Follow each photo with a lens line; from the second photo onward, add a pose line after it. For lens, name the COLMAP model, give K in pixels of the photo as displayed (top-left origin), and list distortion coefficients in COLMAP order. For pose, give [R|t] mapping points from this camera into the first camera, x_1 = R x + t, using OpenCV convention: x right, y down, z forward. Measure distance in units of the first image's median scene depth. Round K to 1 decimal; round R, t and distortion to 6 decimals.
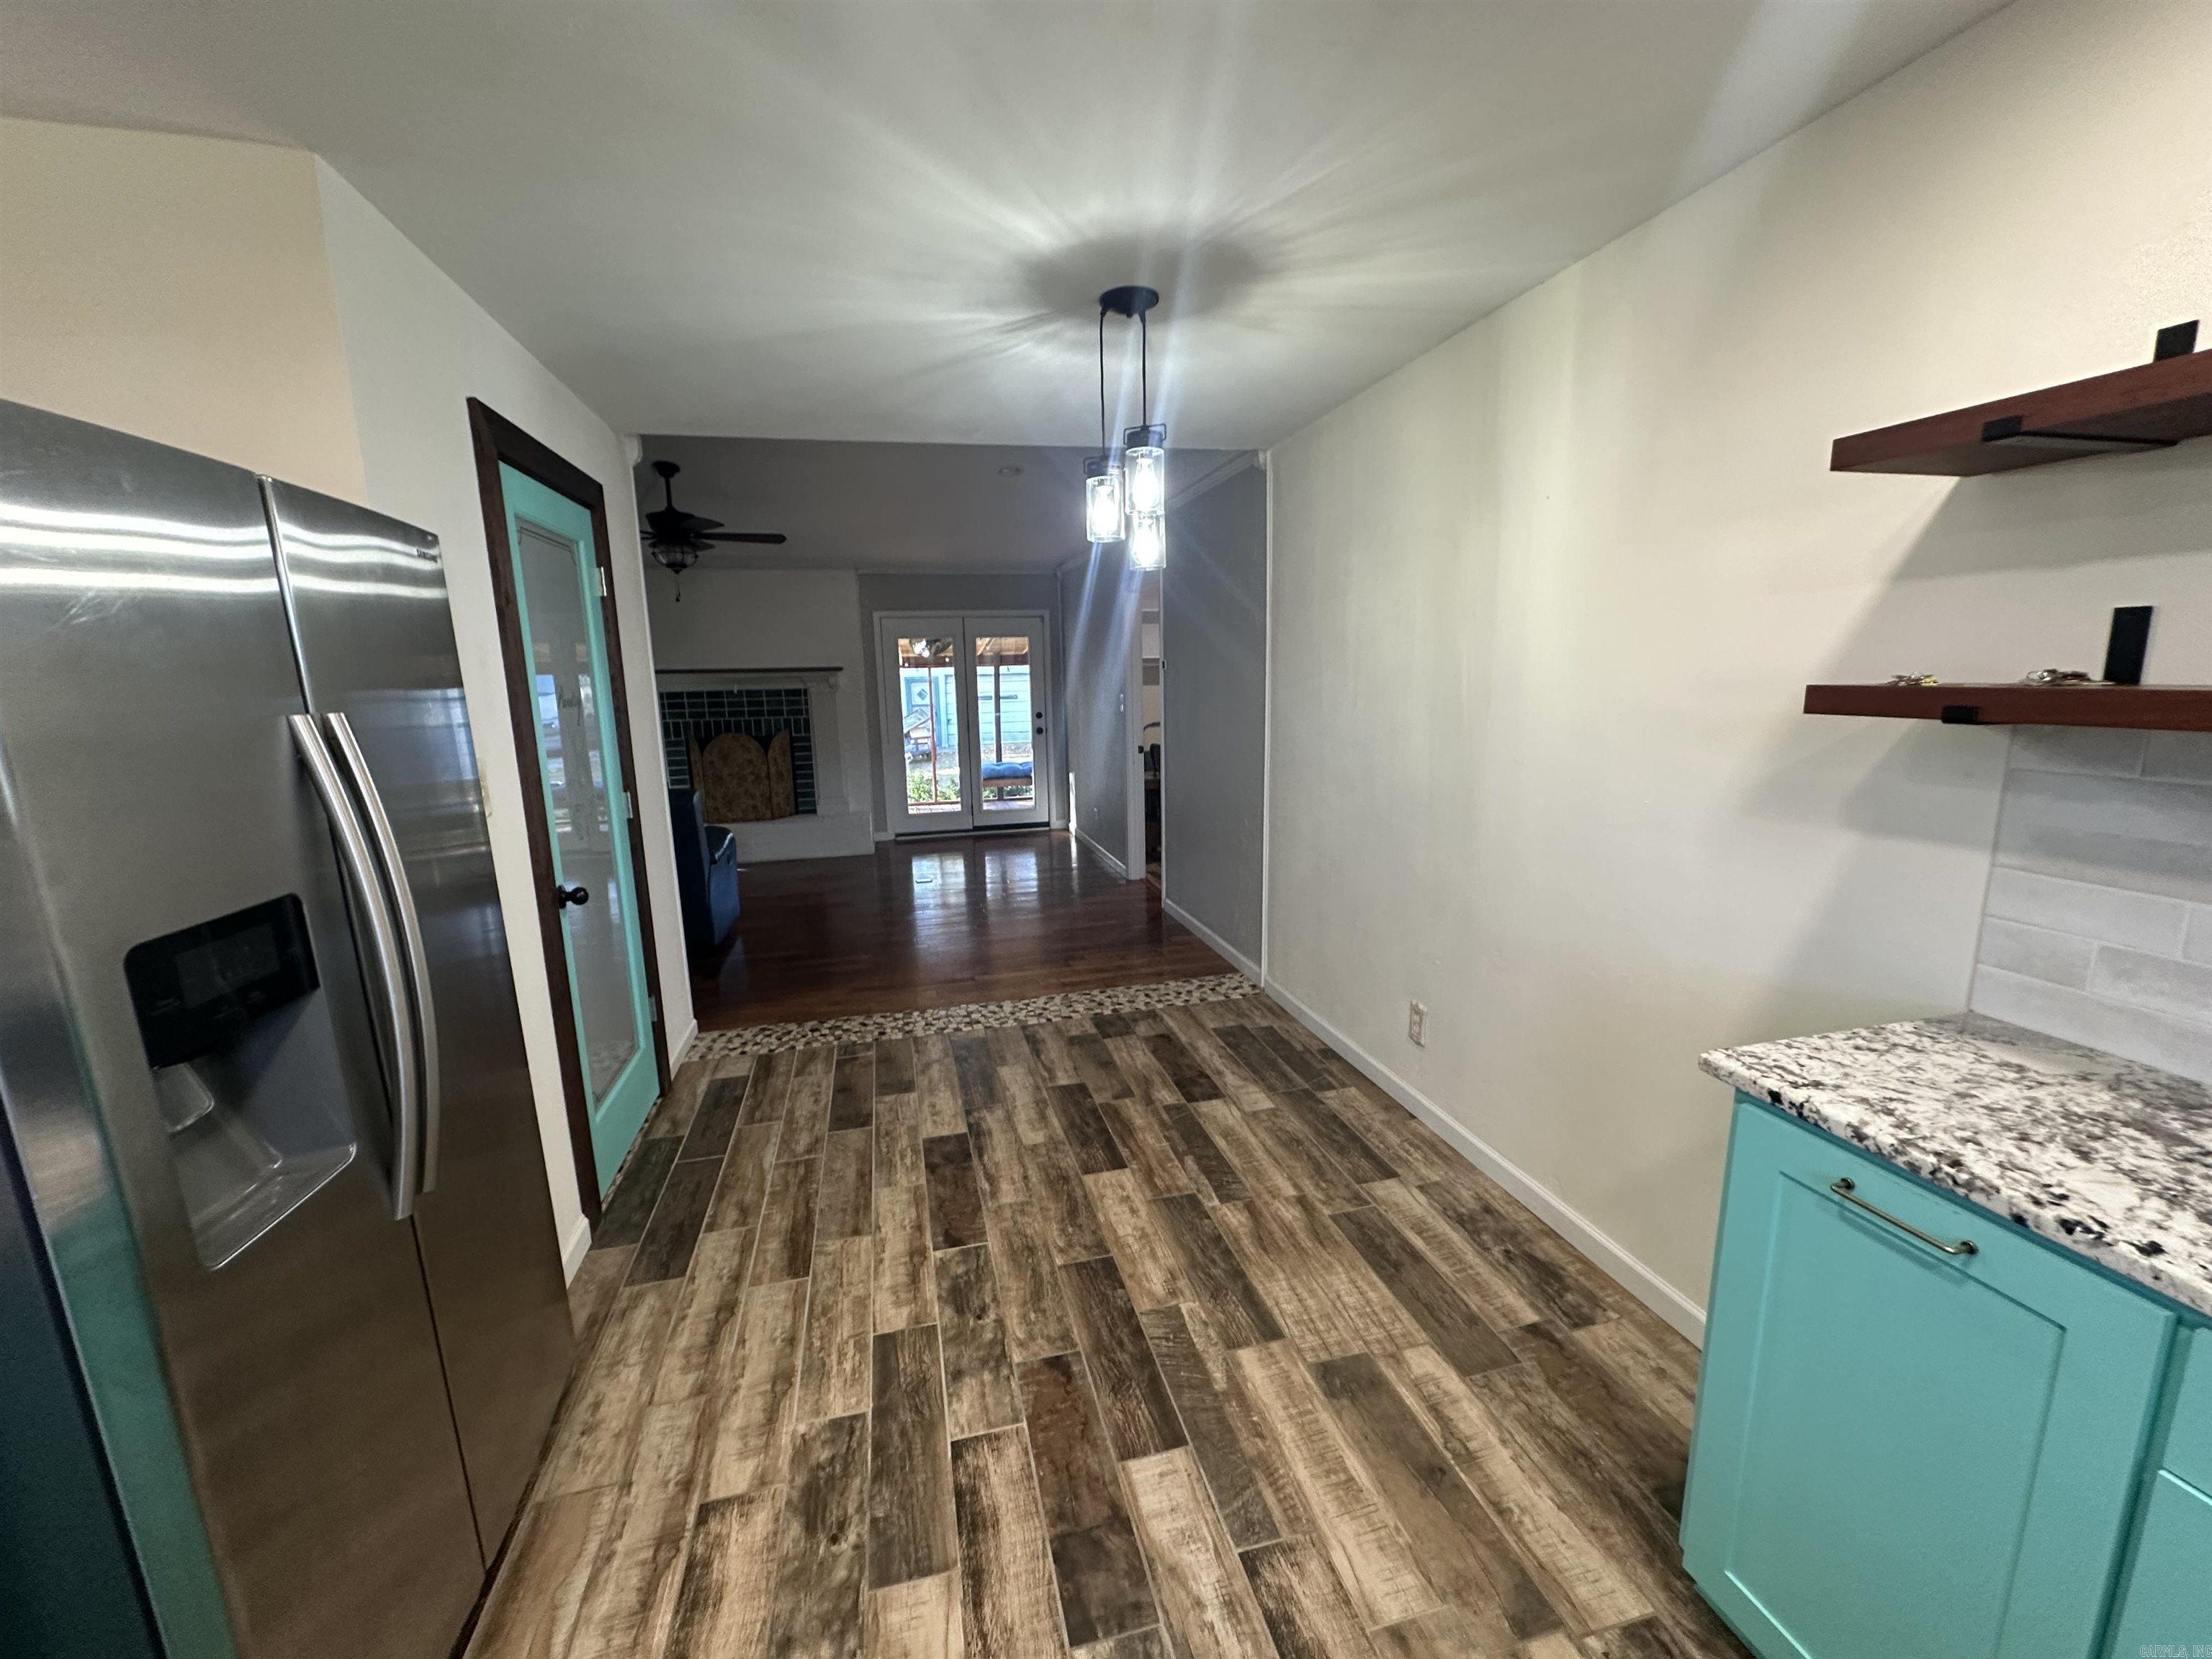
lens RADIAL K [[877.2, 0, 1095.4], [0, 877.2, 809.1], [0, 0, 1]] dist [-0.007369, 0.000709]
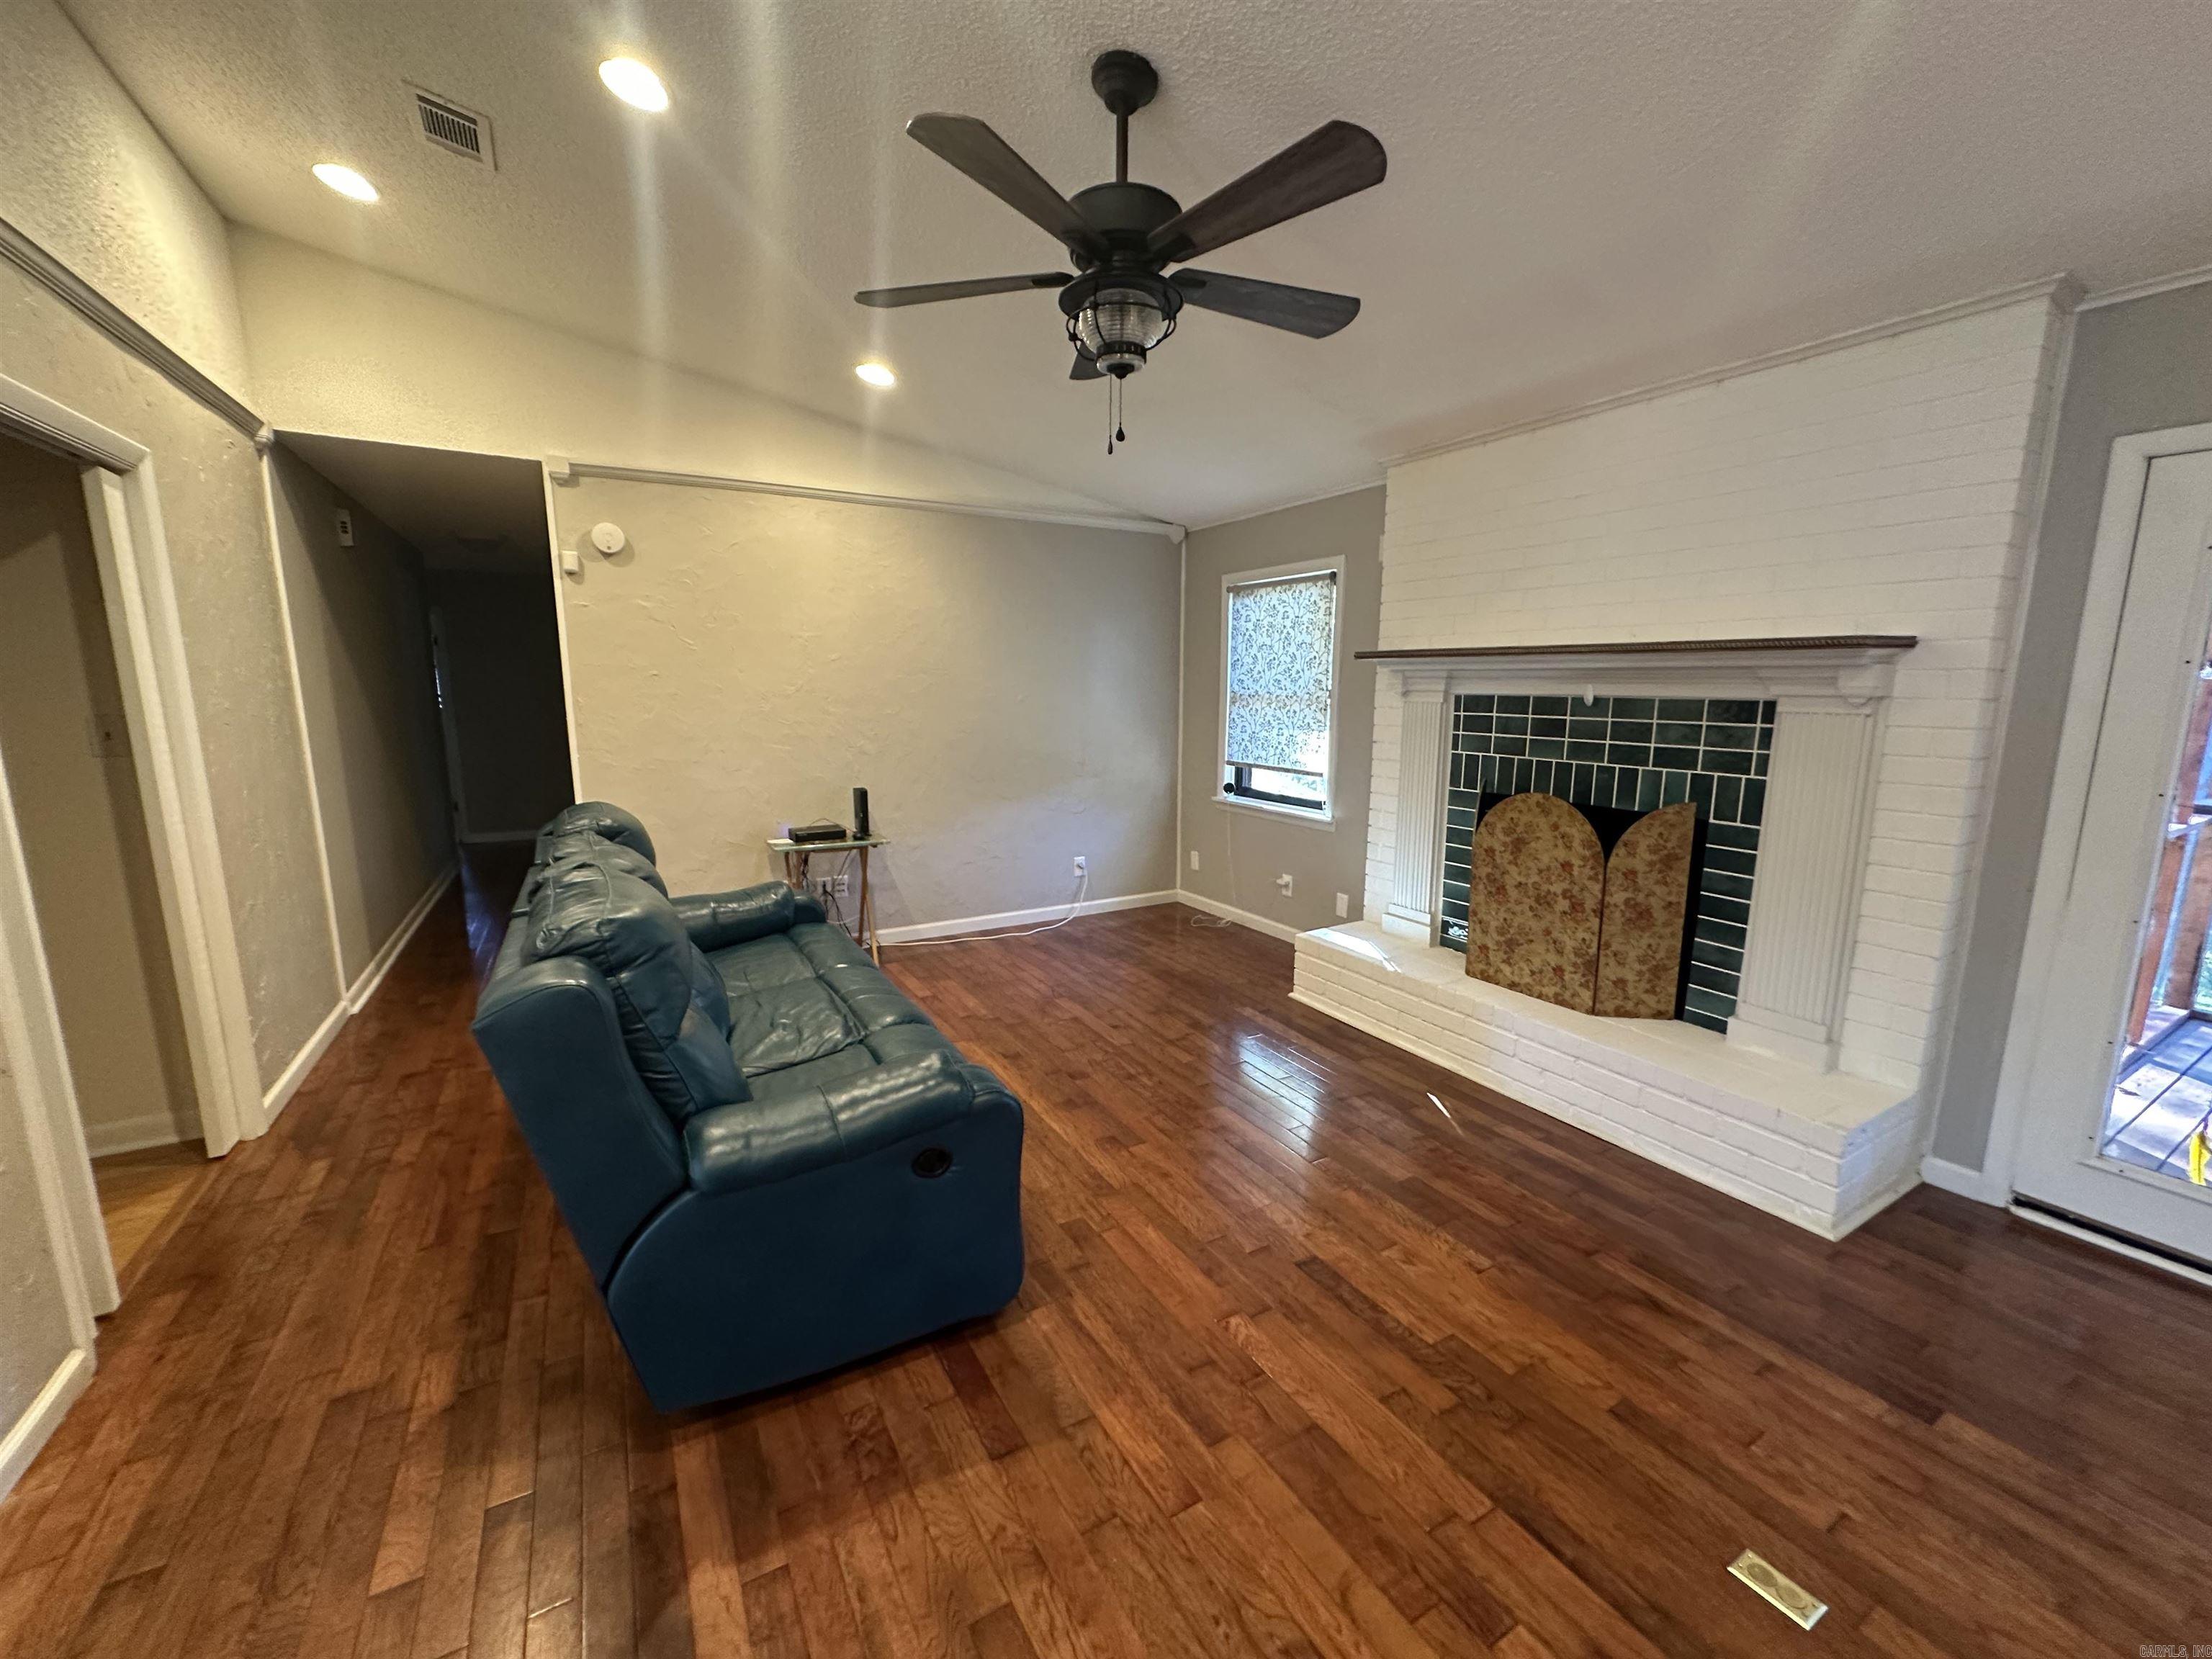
lens RADIAL K [[877.2, 0, 1108.8], [0, 877.2, 835.6], [0, 0, 1]] dist [-0.007369, 0.000709]
pose [[0.293289, 0.183799, -0.938190, -0.064505], [-0.163443, 0.976538, 0.140217, -0.090765], [0.941949, 0.112216, 0.316448, 0.648973]]
